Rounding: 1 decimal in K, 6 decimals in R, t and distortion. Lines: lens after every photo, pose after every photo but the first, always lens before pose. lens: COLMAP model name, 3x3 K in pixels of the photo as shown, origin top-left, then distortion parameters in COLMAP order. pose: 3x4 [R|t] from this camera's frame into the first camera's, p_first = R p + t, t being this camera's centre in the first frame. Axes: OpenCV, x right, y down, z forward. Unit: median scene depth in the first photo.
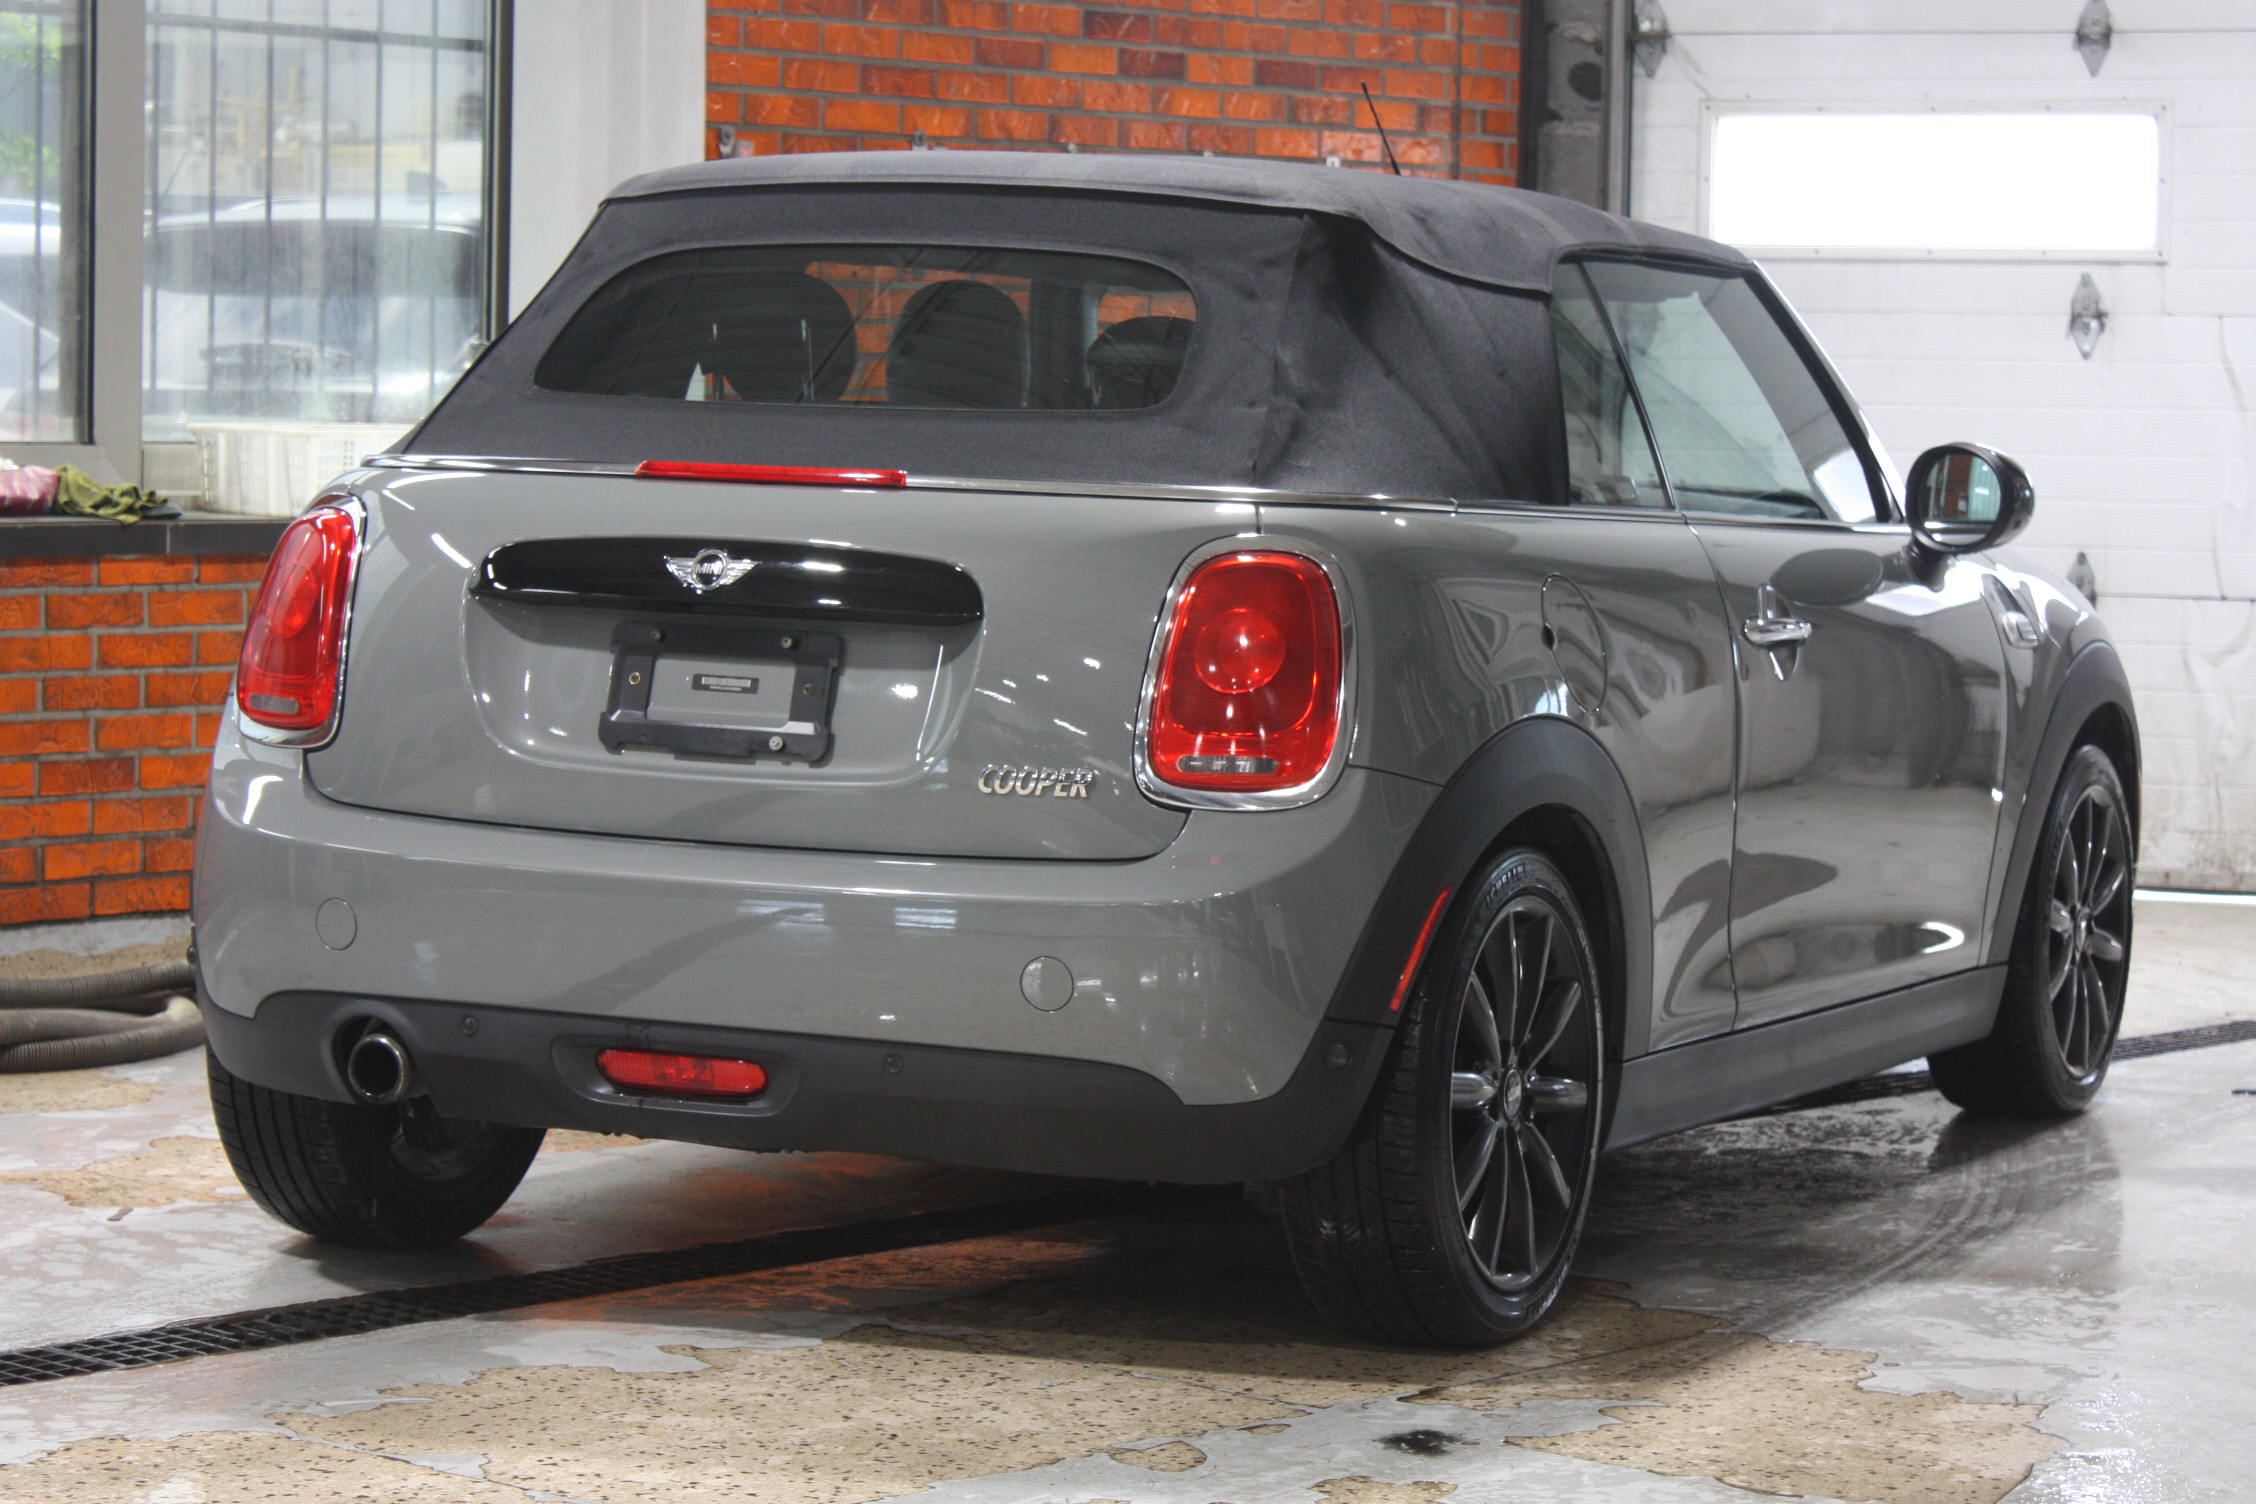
lens RADIAL K [[5570.5, 0, 1067.9], [0, 5570.5, 748.9], [0, 0, 1]] dist [0.091609, -0.354926]
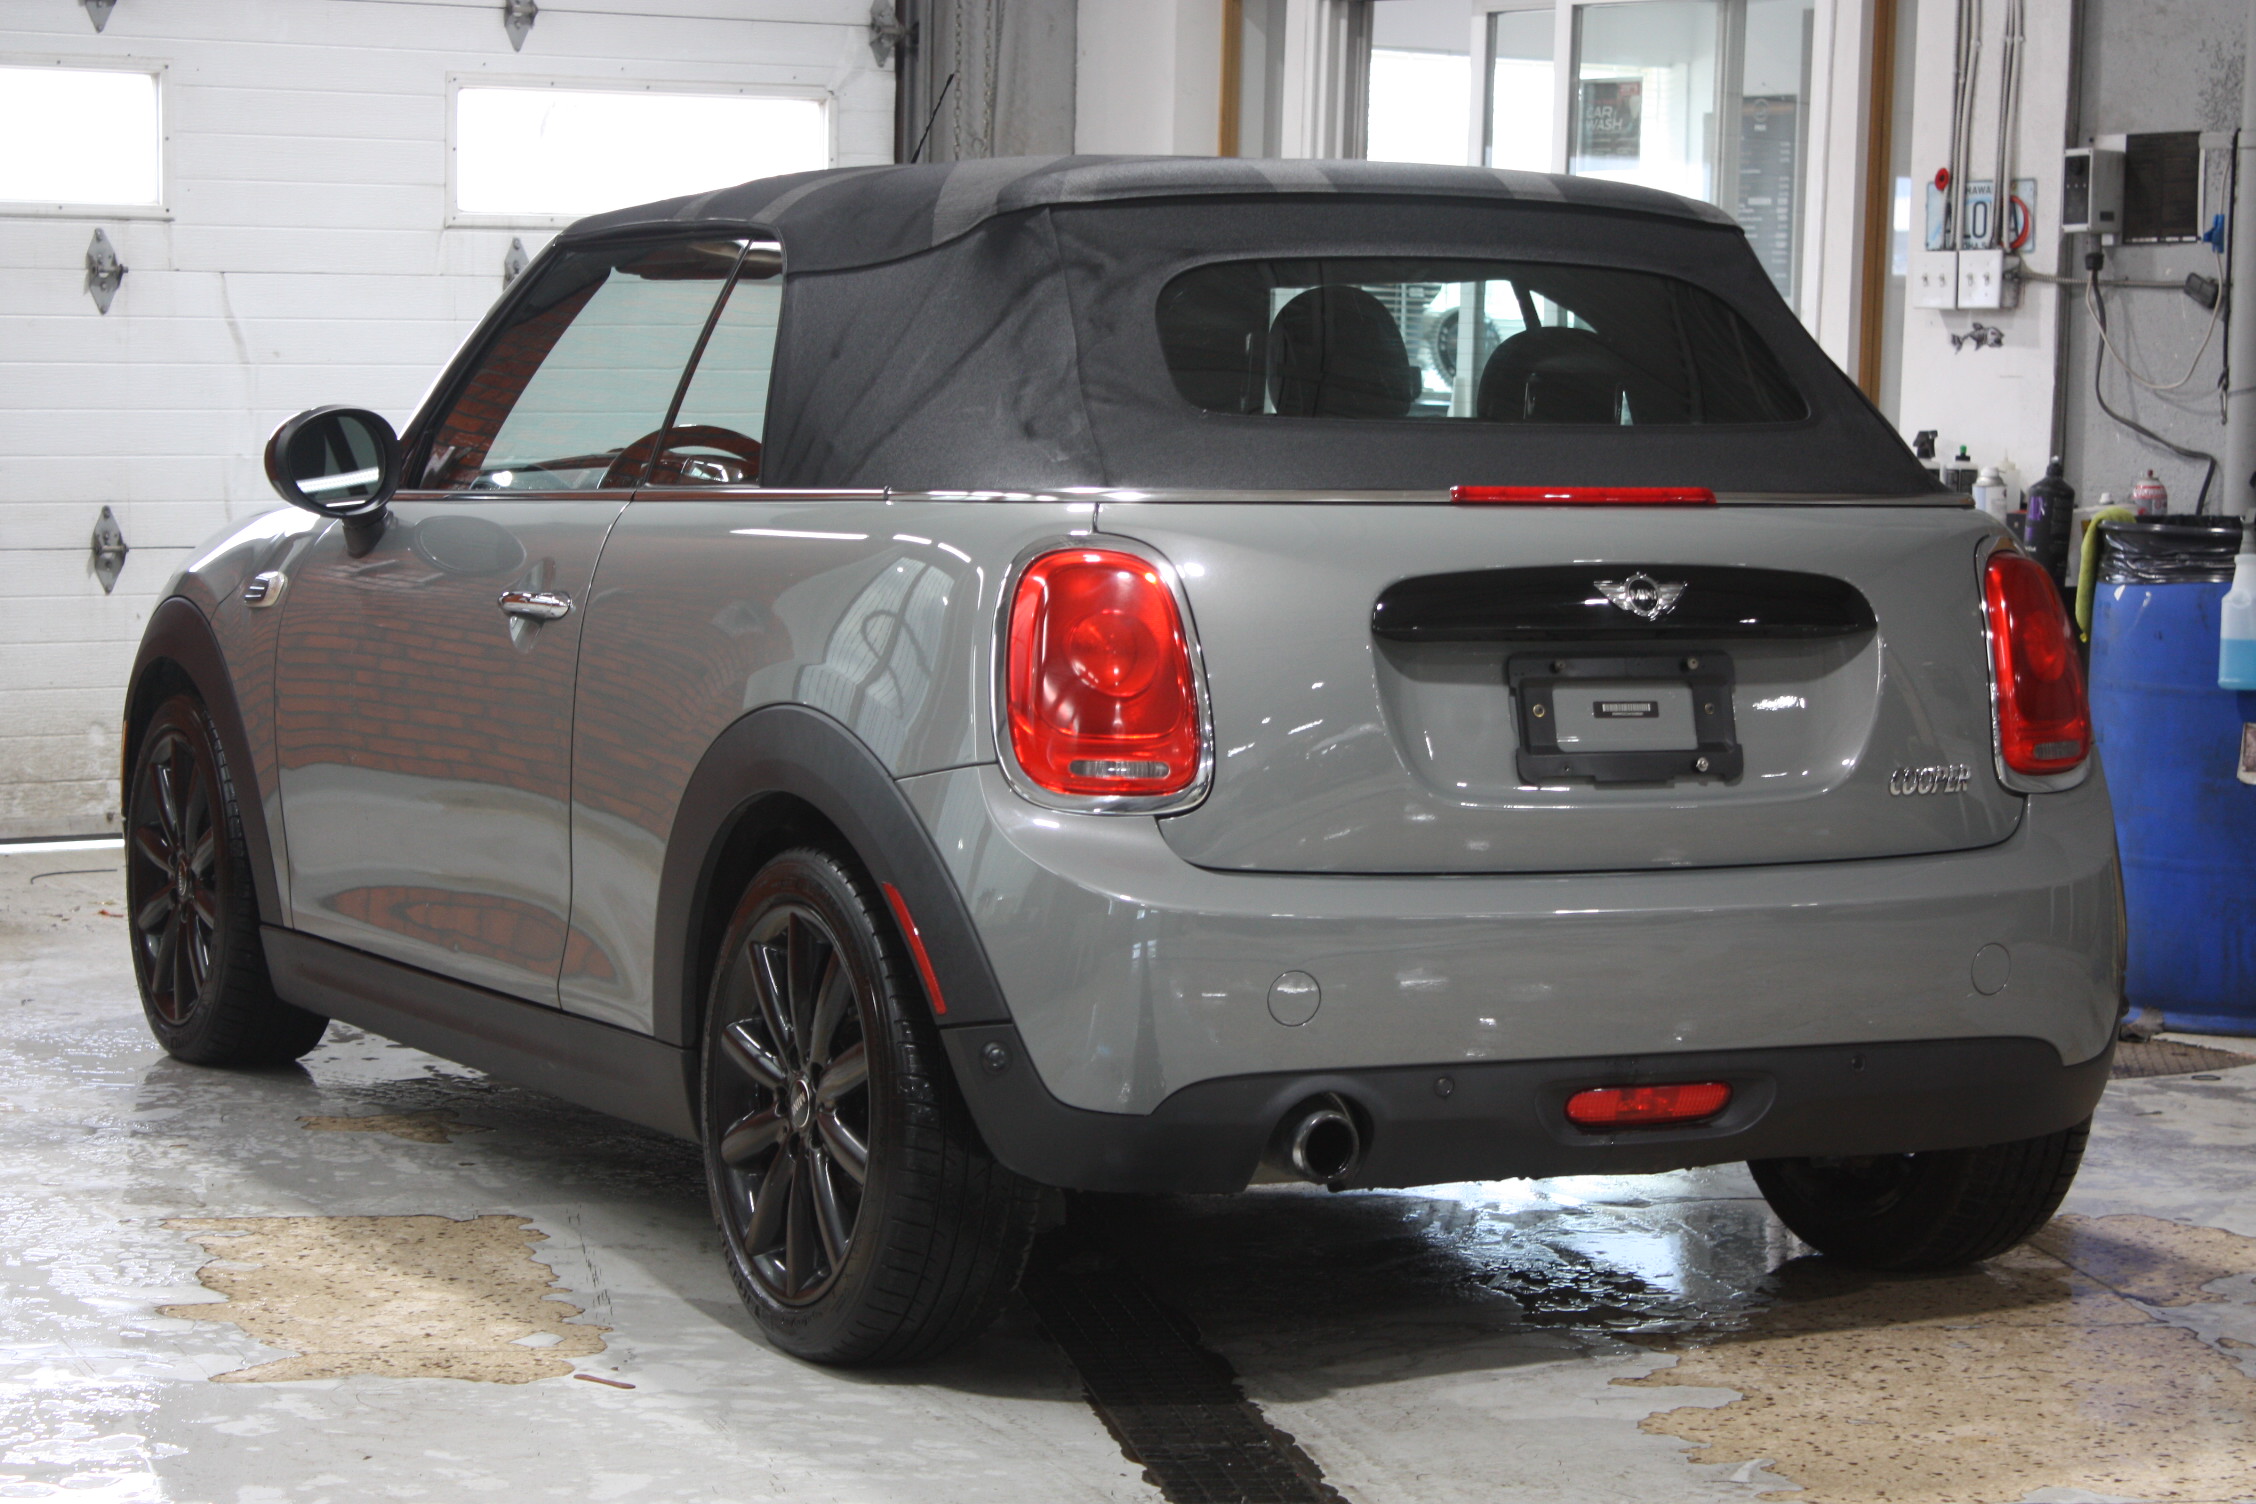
lens RADIAL K [[5322.0, 0, 1128.9], [0, 5322.0, 794.3], [0, 0, 1]] dist [0.062389, -0.073806]
pose [[0.588894, -0.081953, 0.804044, -0.819117], [0.053494, 0.996617, 0.062401, -0.056470], [-0.806438, 0.006263, 0.591286, 0.475598]]
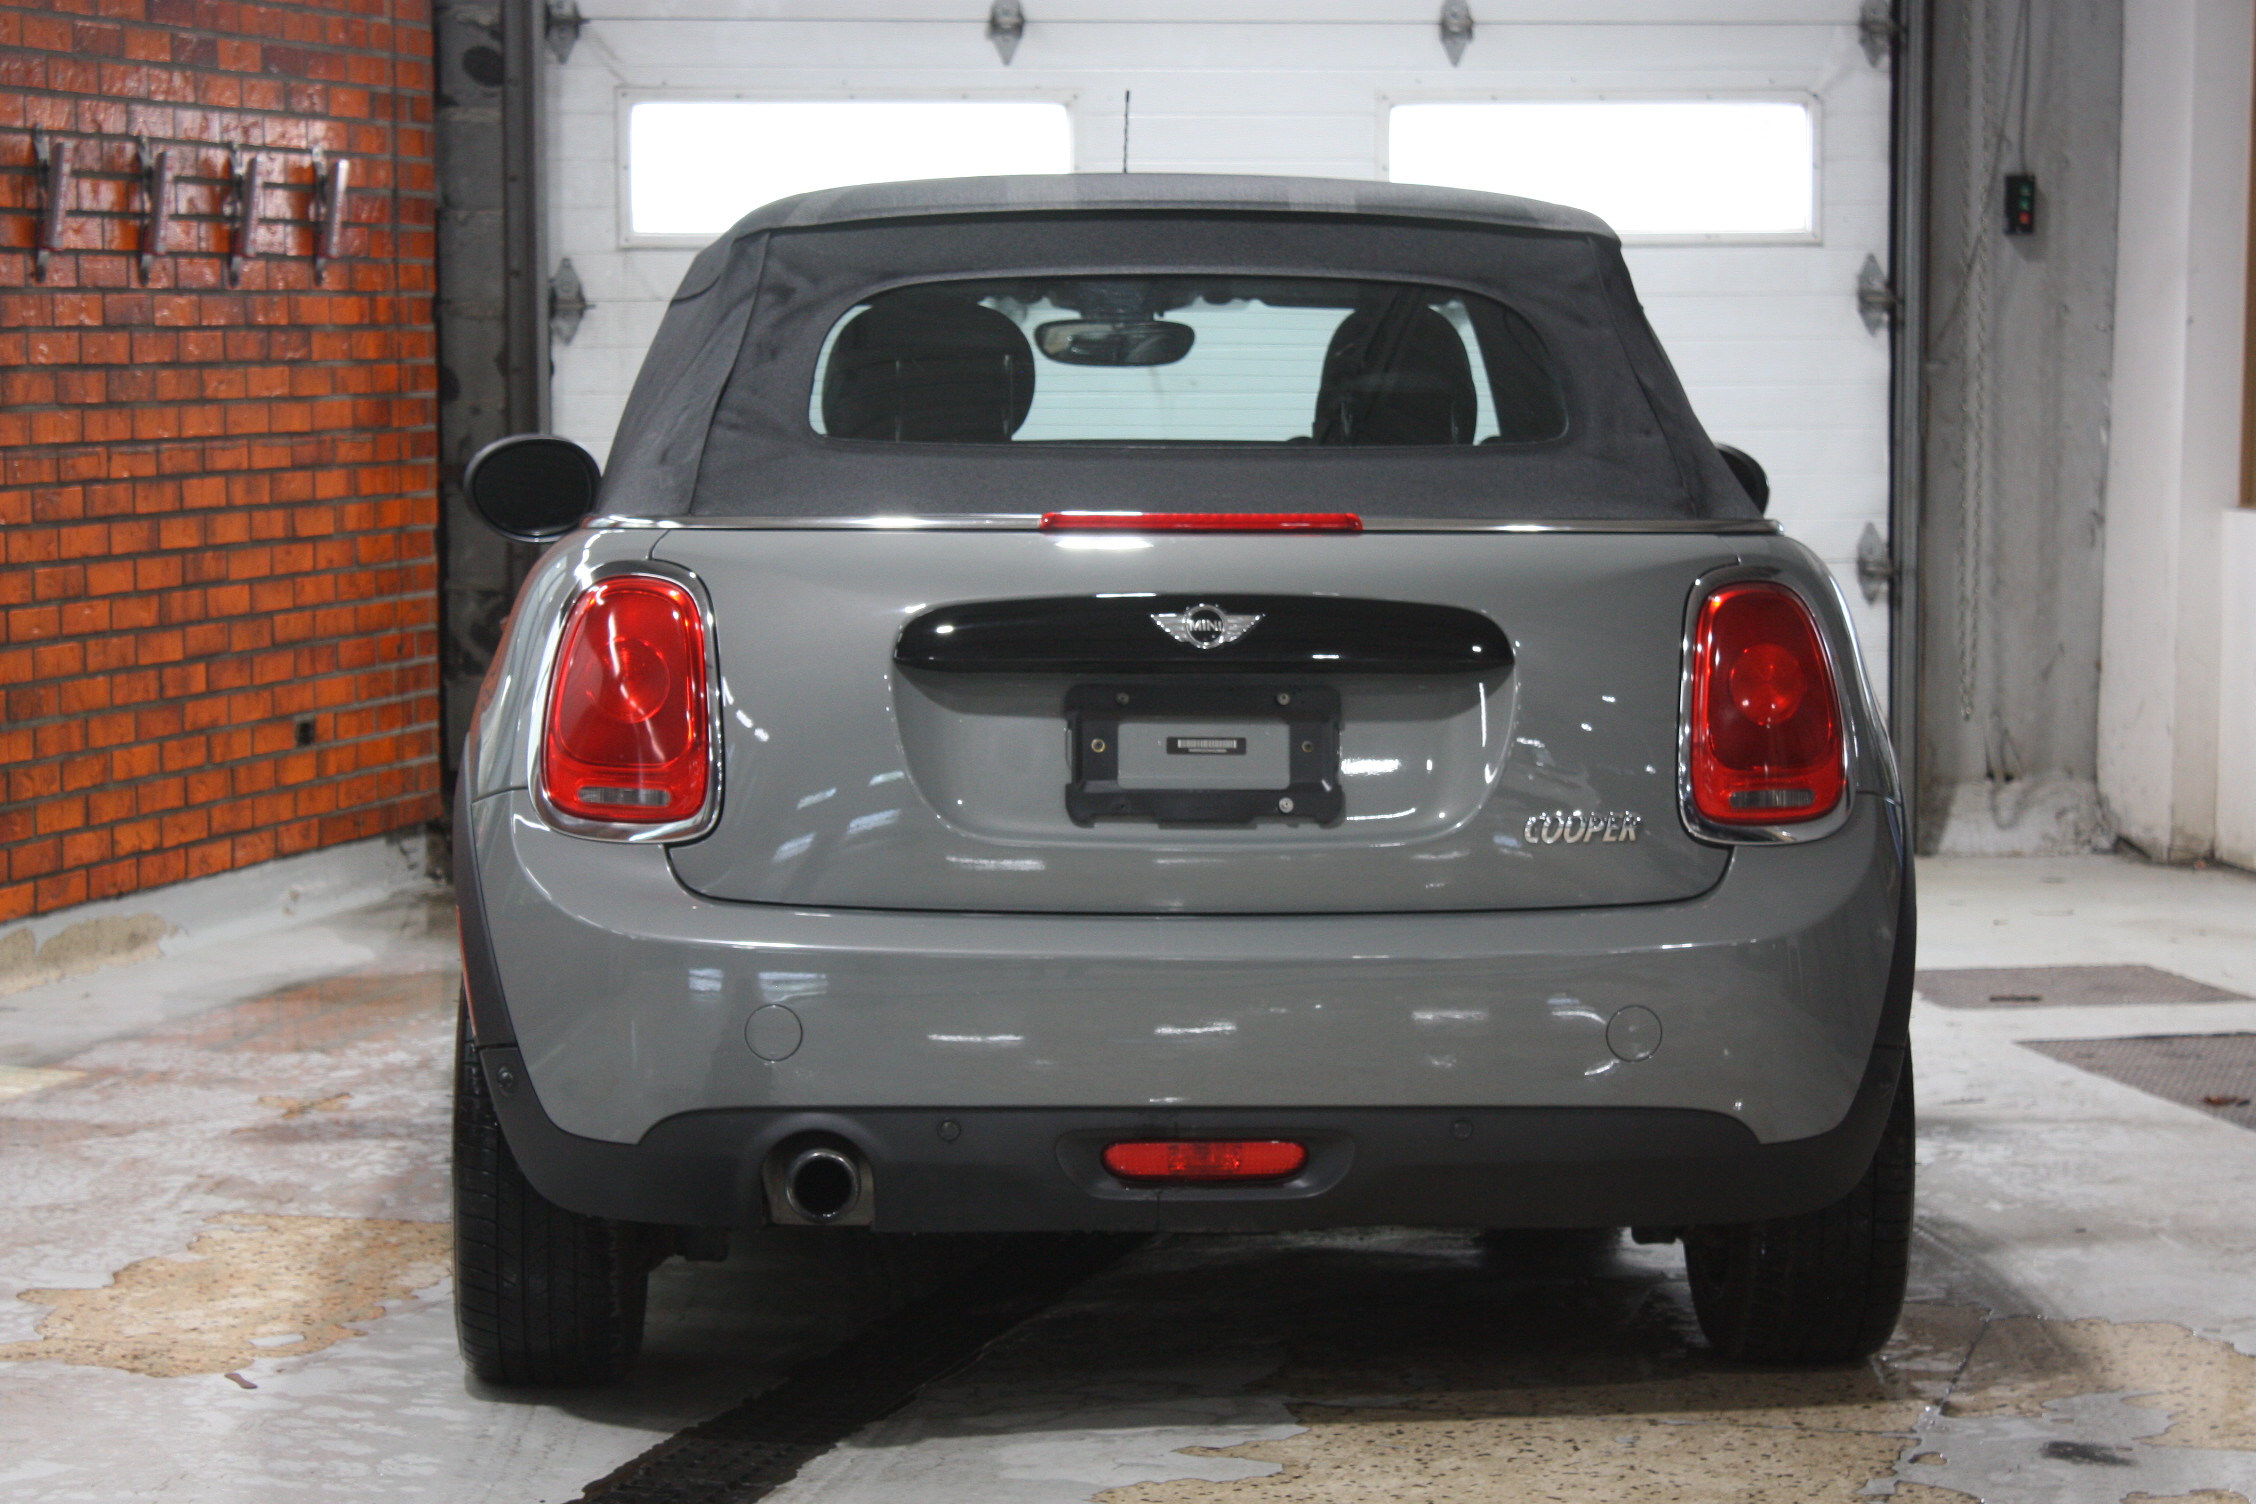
lens RADIAL K [[5570.5, 0, 1067.9], [0, 5570.5, 748.9], [0, 0, 1]] dist [0.091609, -0.354926]
pose [[0.879758, -0.057422, 0.471941, -0.493977], [0.052202, 0.998344, 0.024158, -0.032902], [-0.472547, 0.003383, 0.881299, 0.163531]]
